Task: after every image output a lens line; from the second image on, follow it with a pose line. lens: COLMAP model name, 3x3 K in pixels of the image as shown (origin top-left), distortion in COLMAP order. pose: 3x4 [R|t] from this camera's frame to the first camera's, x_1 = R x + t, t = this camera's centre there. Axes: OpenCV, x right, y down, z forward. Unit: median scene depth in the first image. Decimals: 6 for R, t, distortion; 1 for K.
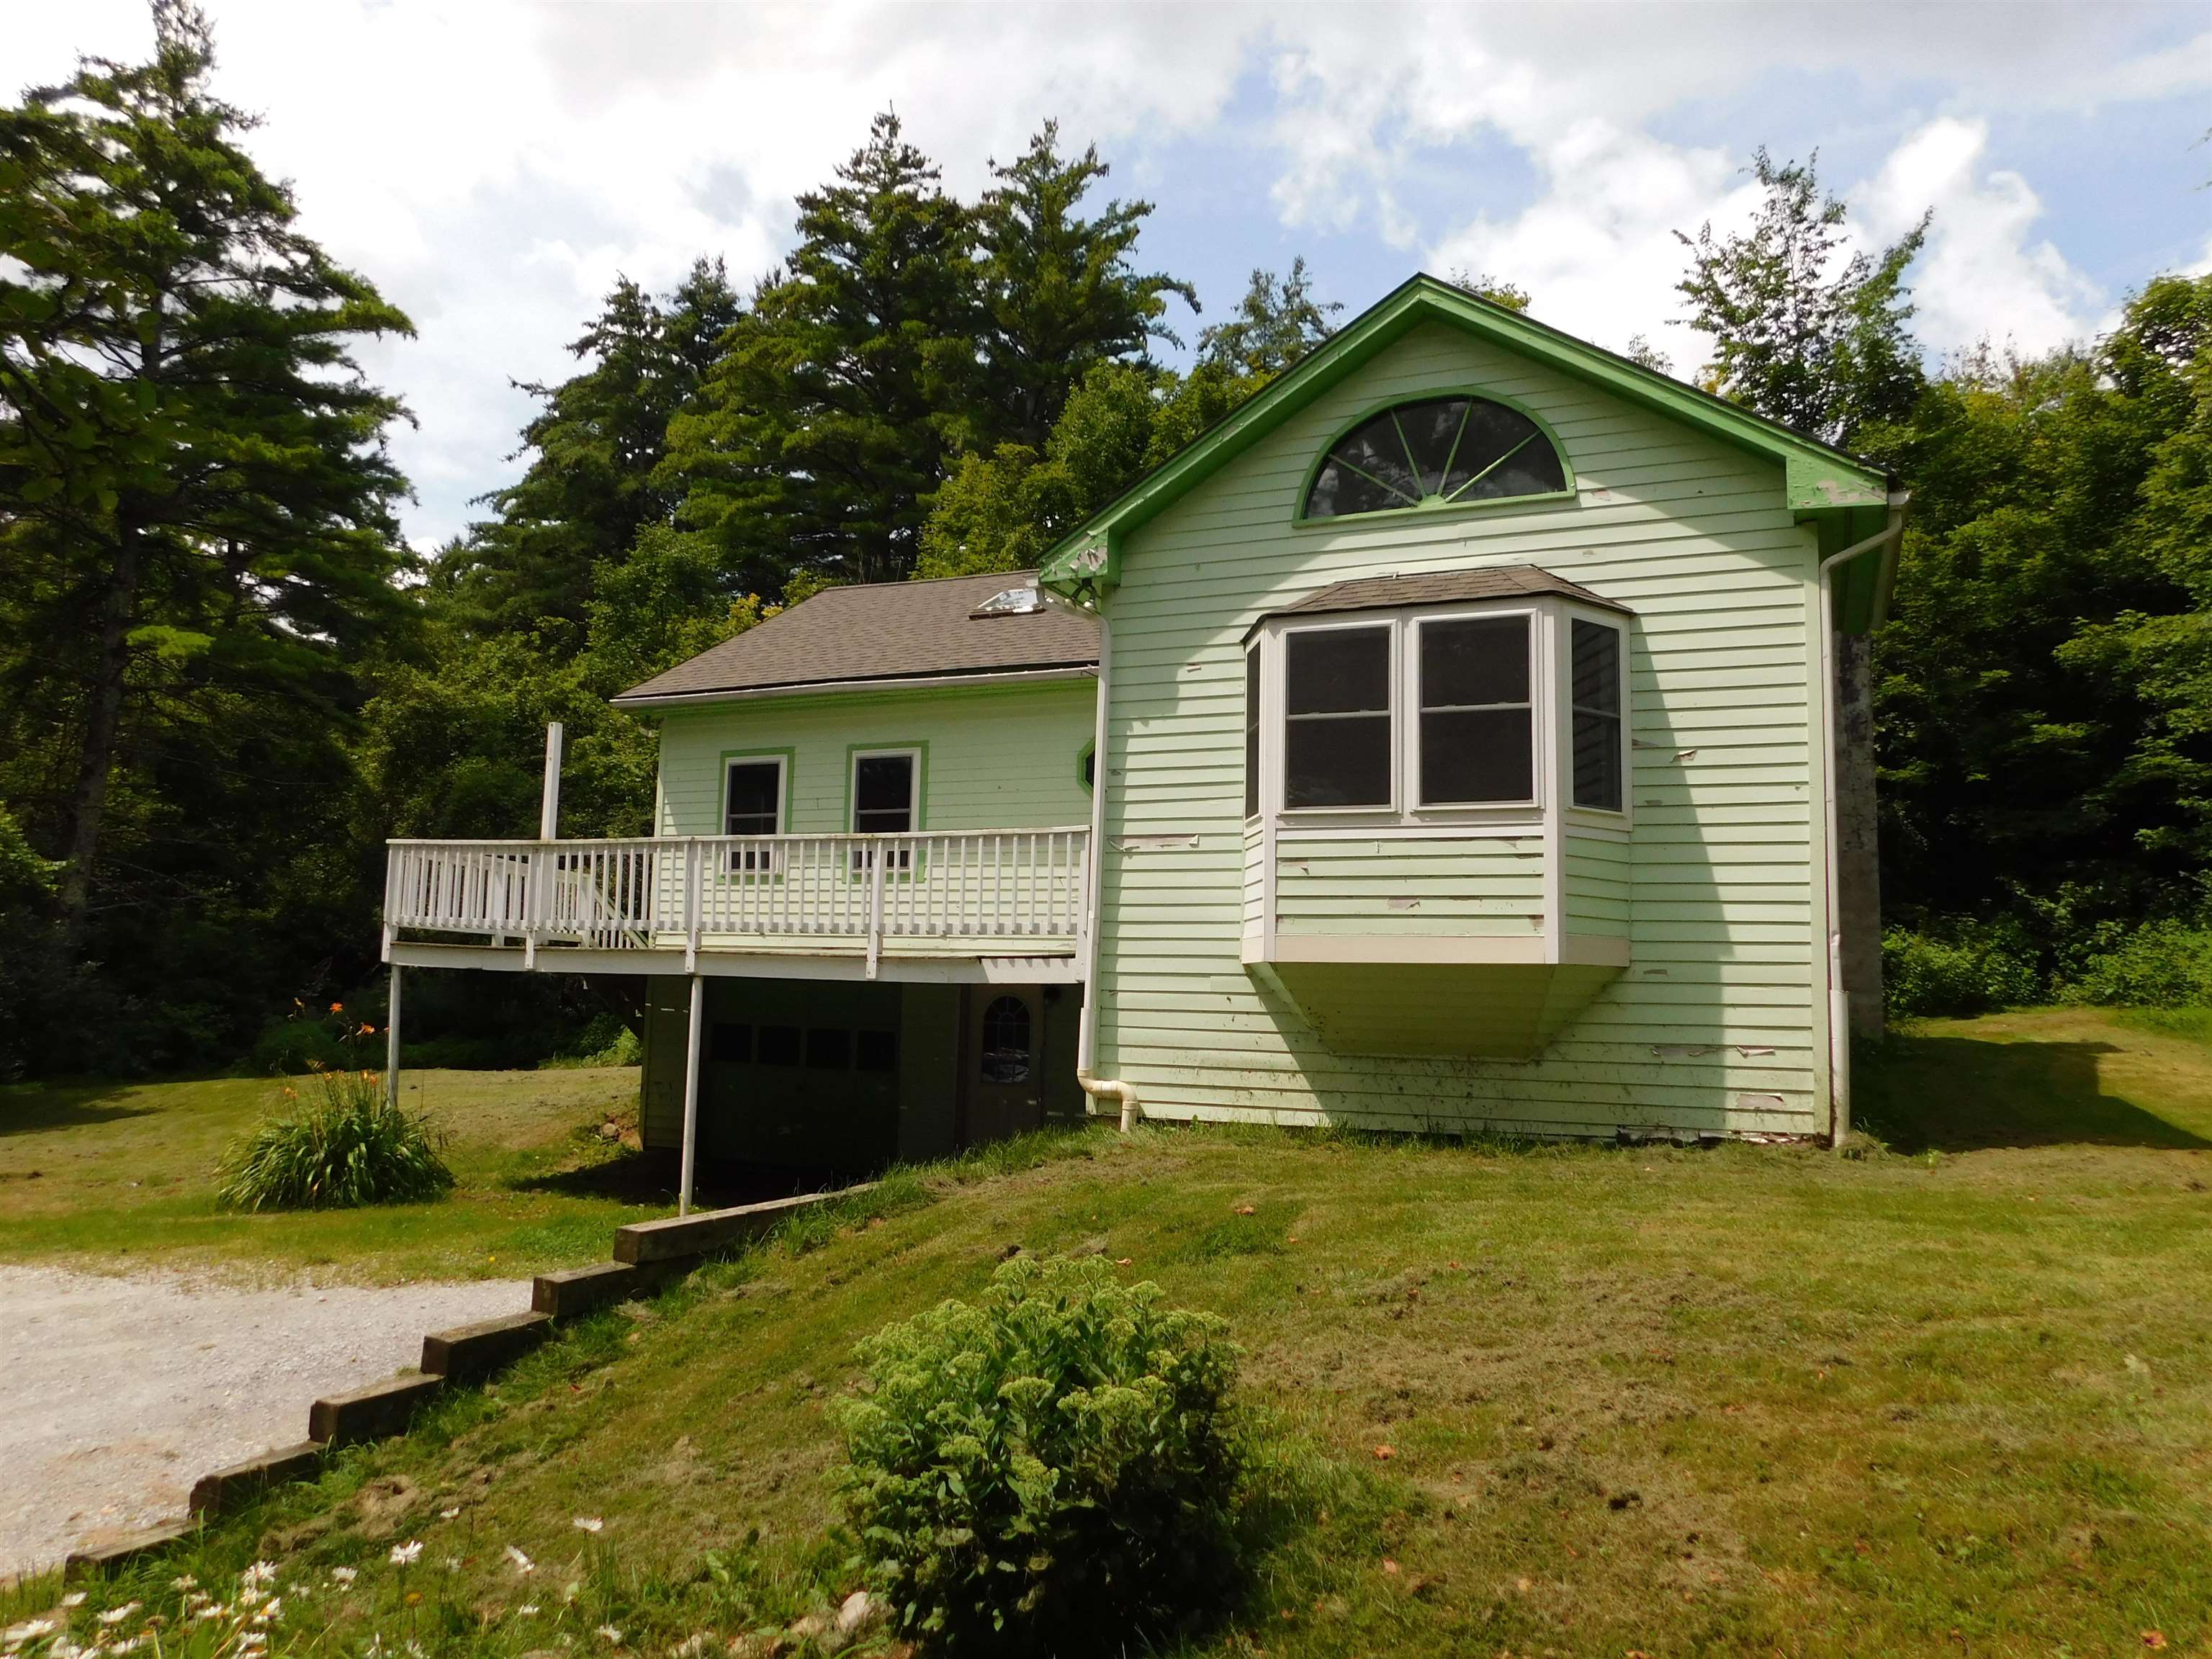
lens RADIAL K [[1516.8, 0, 1106.0], [0, 1516.8, 829.5], [0, 0, 1]] dist [-0.043431, -0.000844]
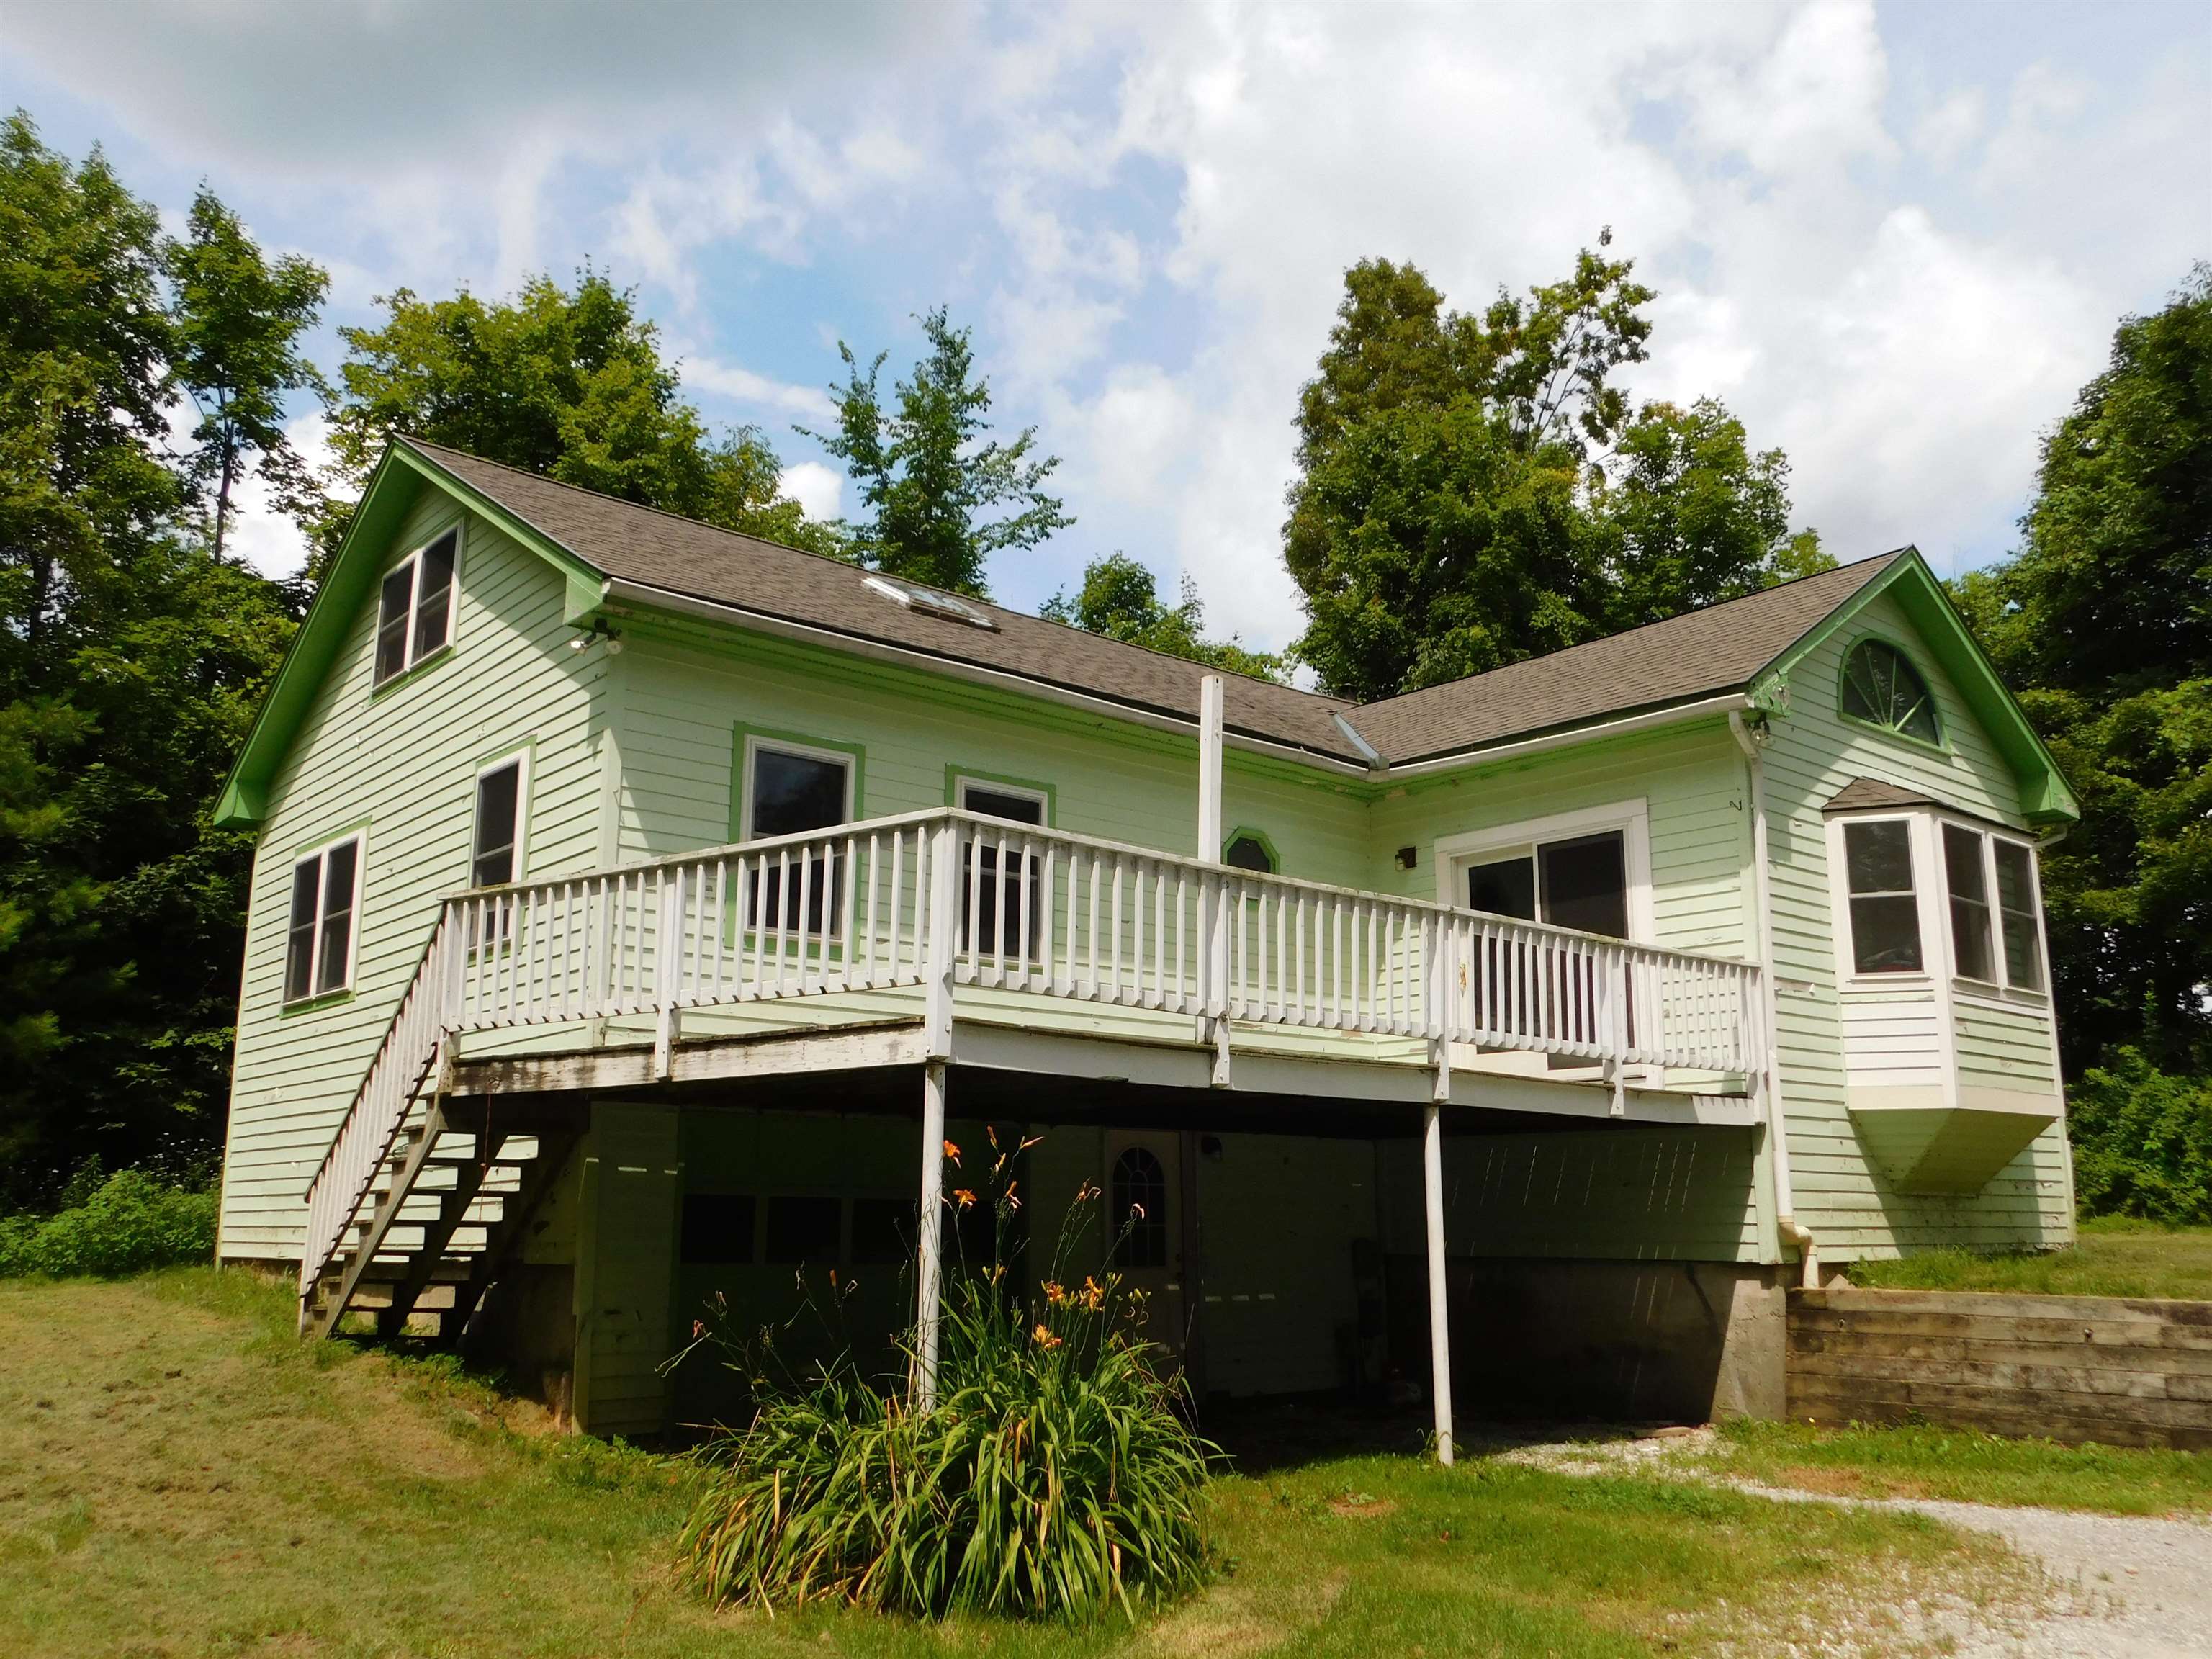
lens RADIAL K [[1813.9, 0, 1106.0], [0, 1813.9, 829.5], [0, 0, 1]] dist [-0.008076, 0.010969]
pose [[0.432409, 0.169566, 0.885590, -1.303363], [-0.089927, 0.985371, -0.144763, 0.125985], [-0.897182, -0.017042, 0.441332, 0.911819]]
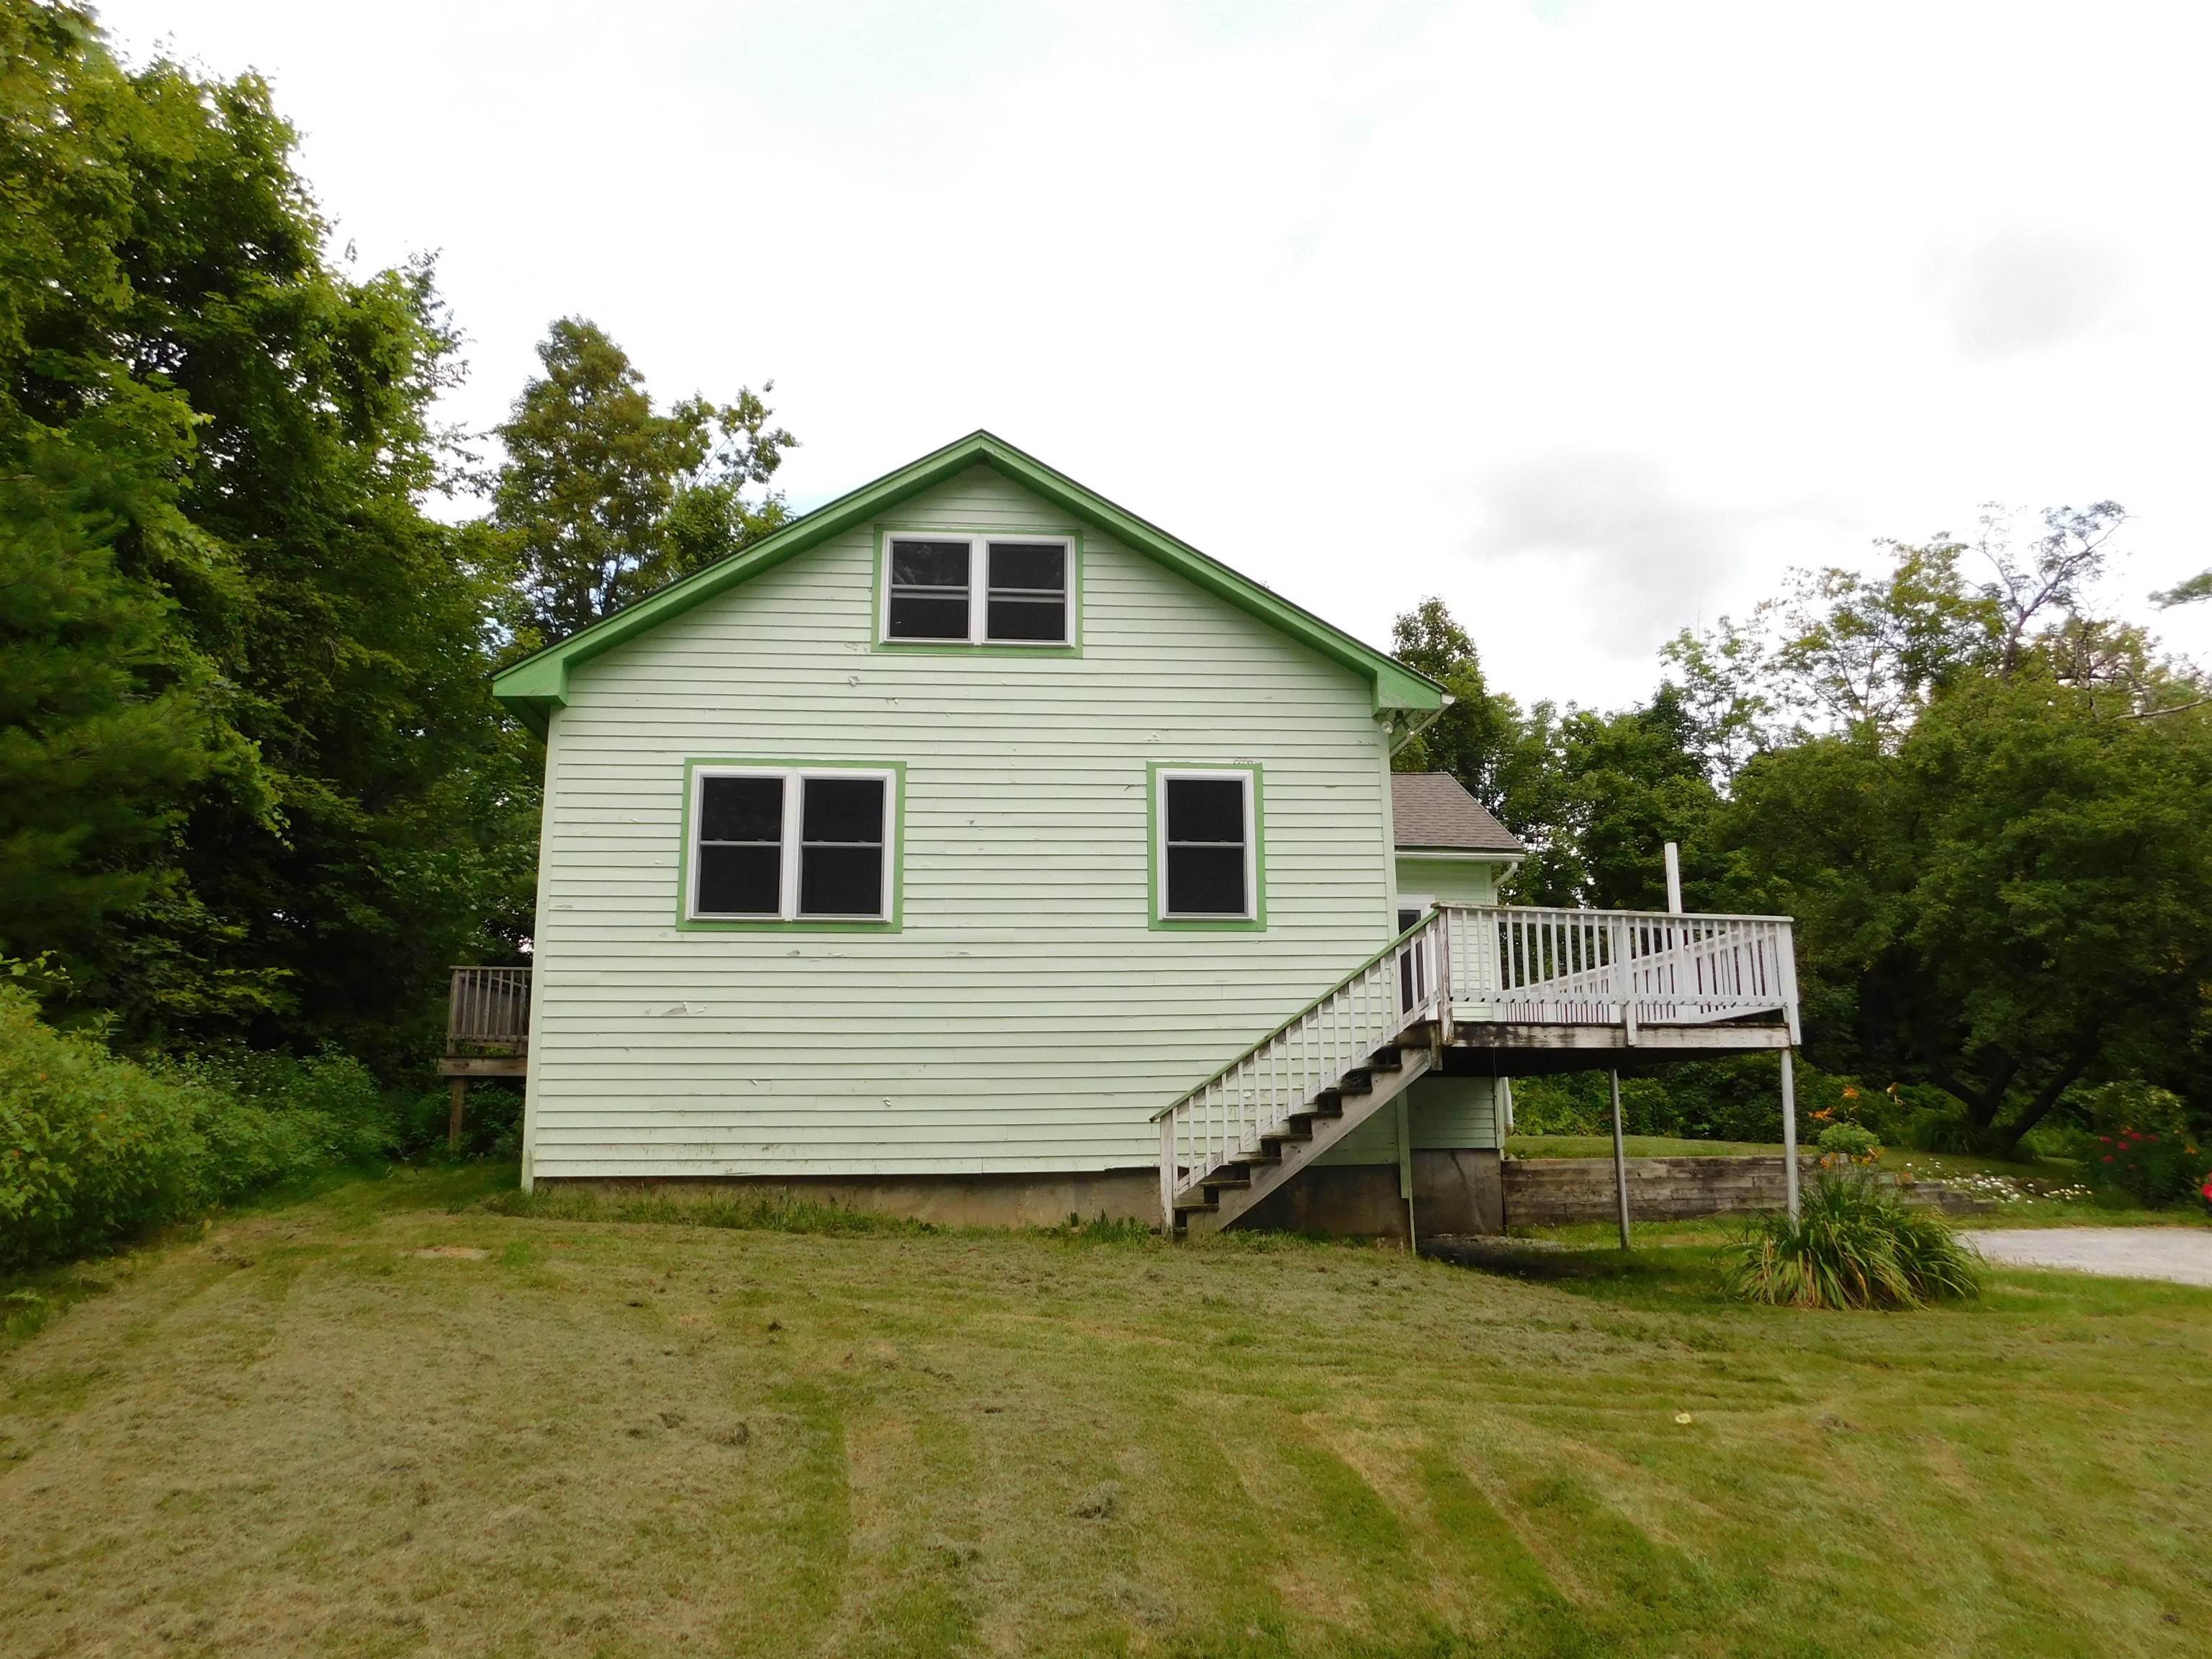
lens RADIAL K [[1473.7, 0, 1106.0], [0, 1473.7, 829.5], [0, 0, 1]] dist [-0.062515, 0.055411]
pose [[-0.513998, 0.152491, 0.844128, -1.398574], [-0.094188, 0.968088, -0.232236, 0.283028], [-0.852604, -0.198876, -0.483233, 2.464971]]
